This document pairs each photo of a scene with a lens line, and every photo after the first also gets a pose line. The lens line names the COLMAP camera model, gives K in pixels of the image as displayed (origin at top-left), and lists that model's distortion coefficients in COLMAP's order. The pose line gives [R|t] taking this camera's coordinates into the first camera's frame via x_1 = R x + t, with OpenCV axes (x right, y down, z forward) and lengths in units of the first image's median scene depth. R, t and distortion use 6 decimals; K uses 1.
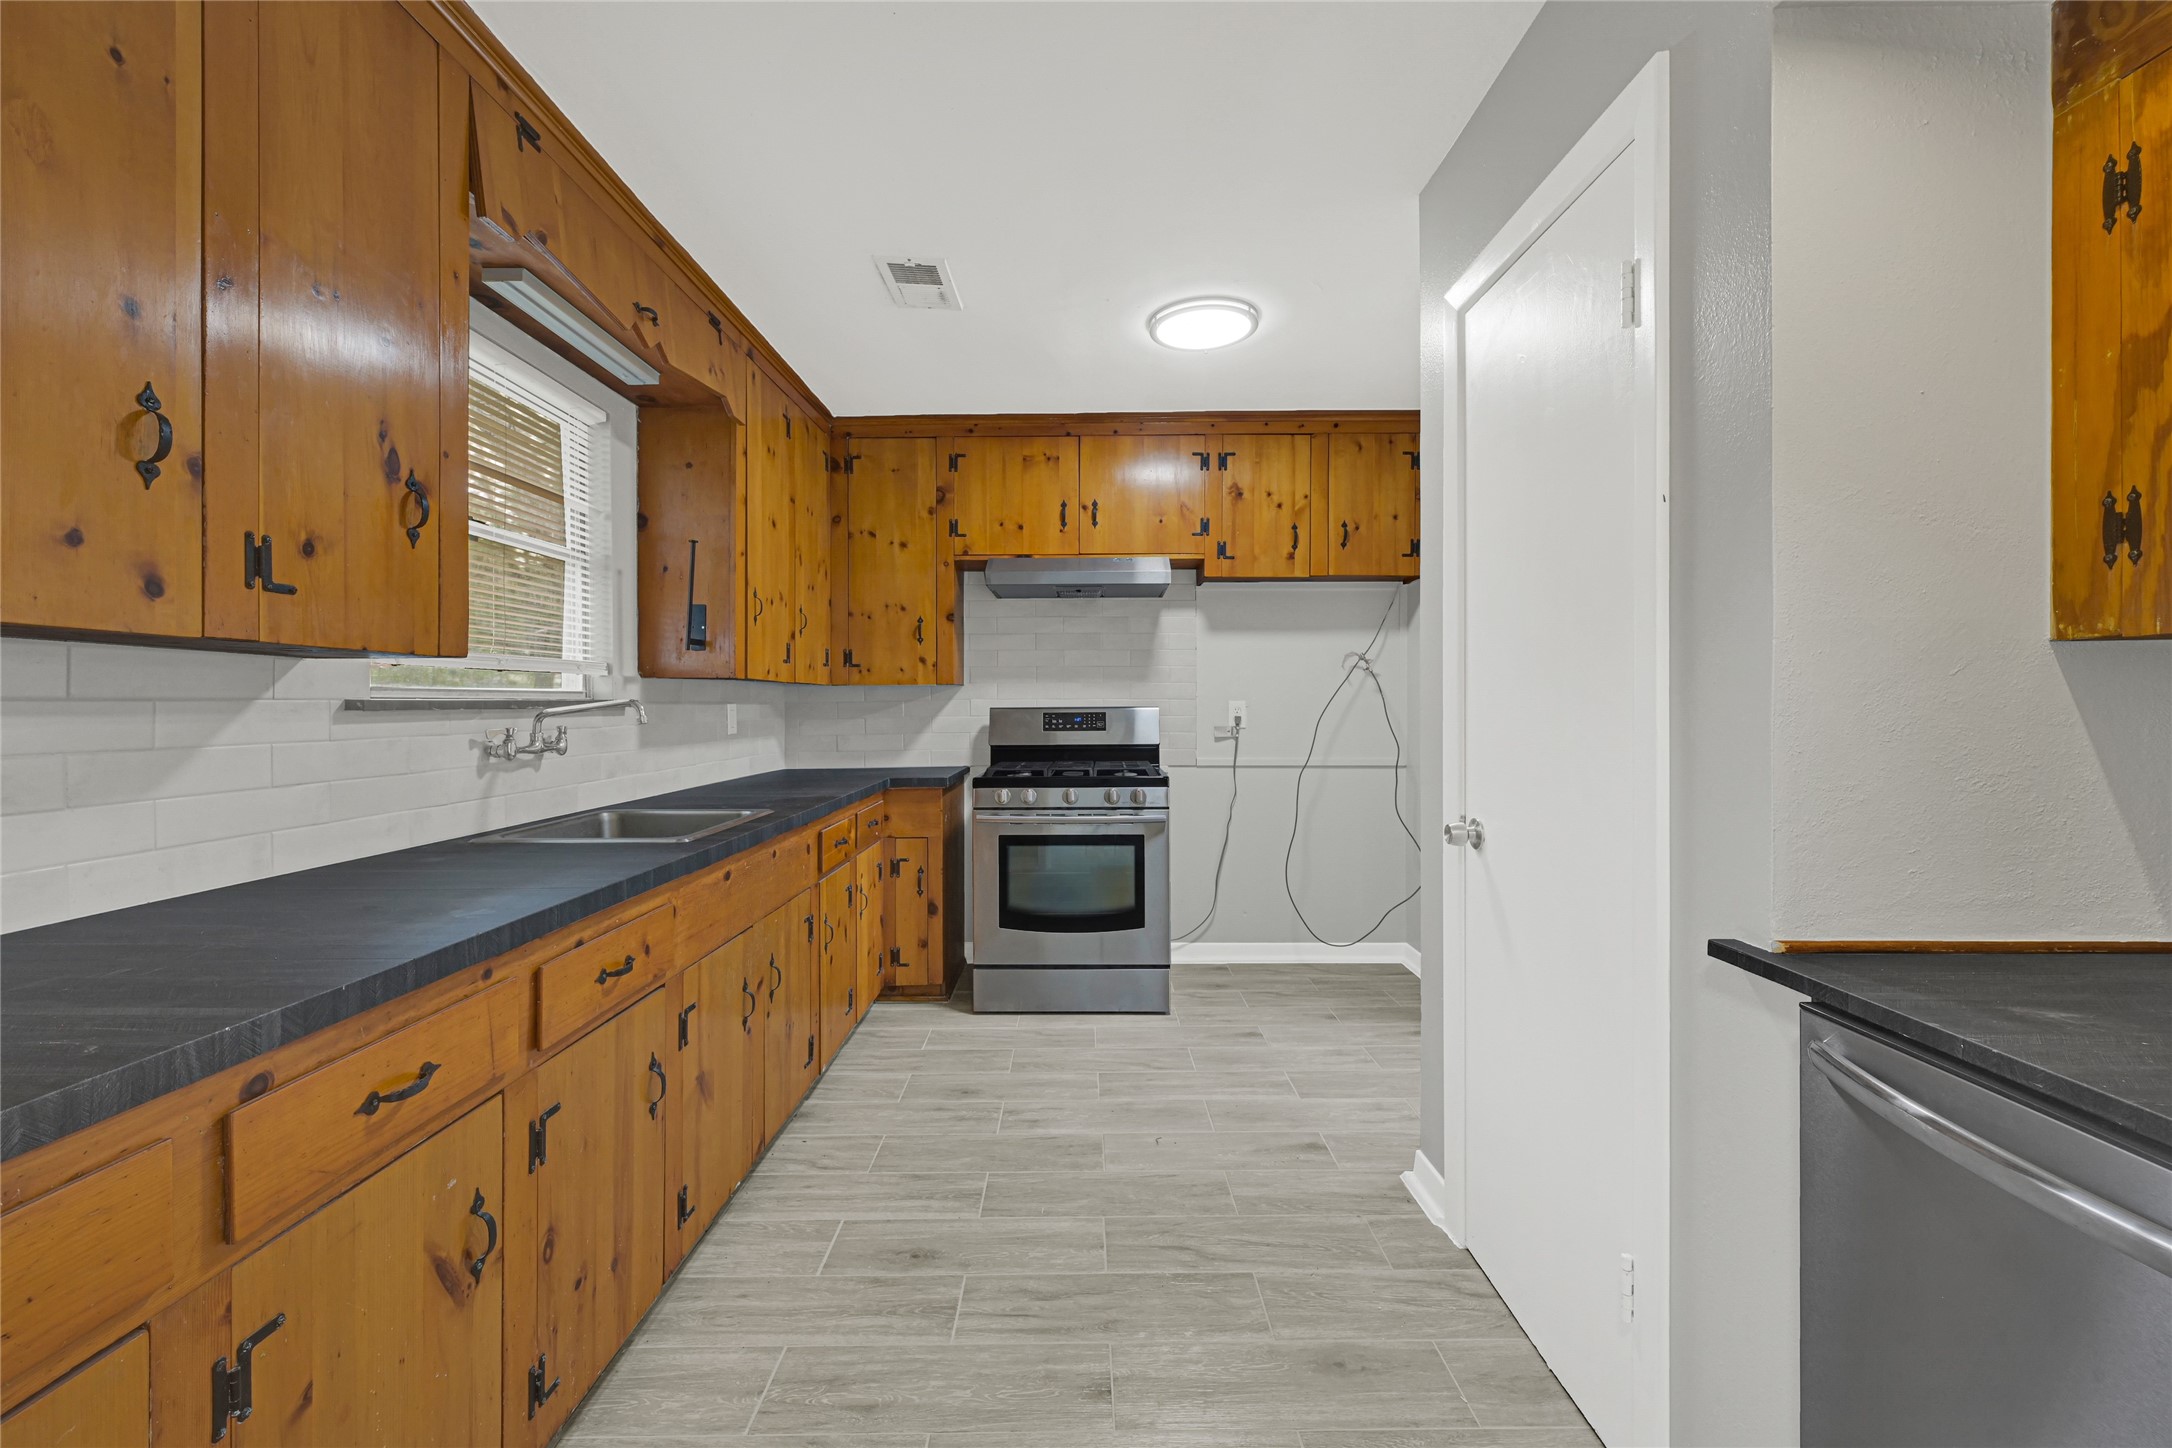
lens RADIAL K [[885.3, 0, 1097.1], [0, 885.3, 705.8], [0, 0, 1]] dist [0.008009, -0.000198]
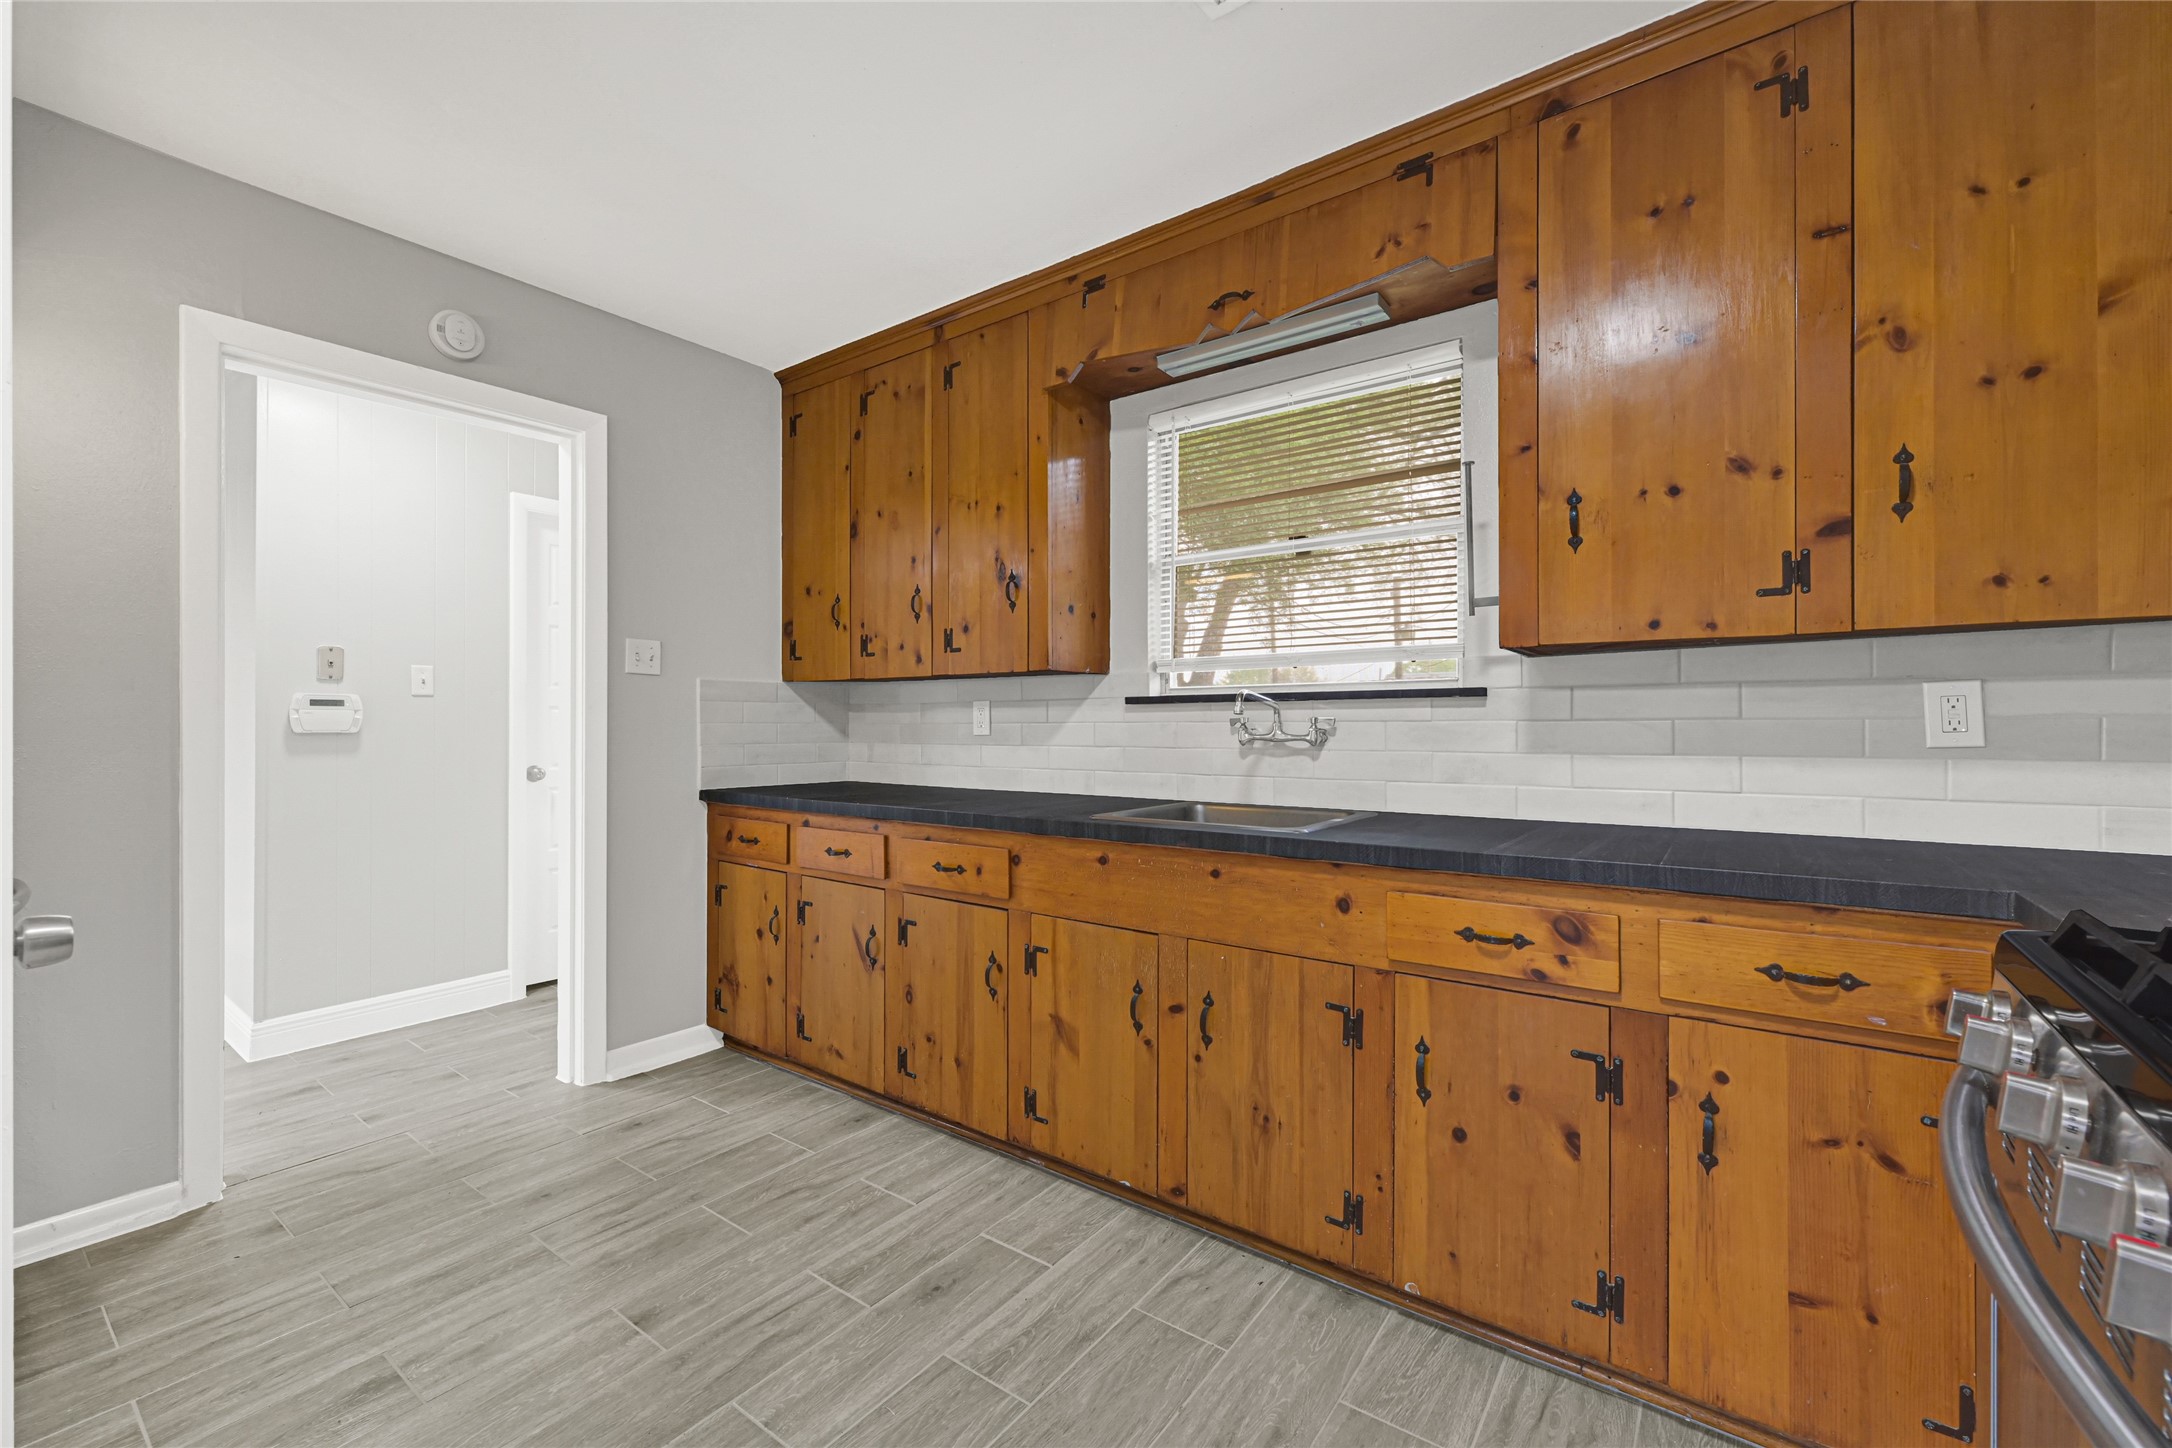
lens RADIAL K [[885.3, 0, 1072.7], [0, 885.3, 720.3], [0, 0, 1]] dist [0.008009, -0.000198]
pose [[-0.611325, 0.000286, -0.791380, 0.474086], [0.002220, 0.999997, -0.001353, 0.034768], [0.791377, -0.002585, -0.611323, 1.813309]]
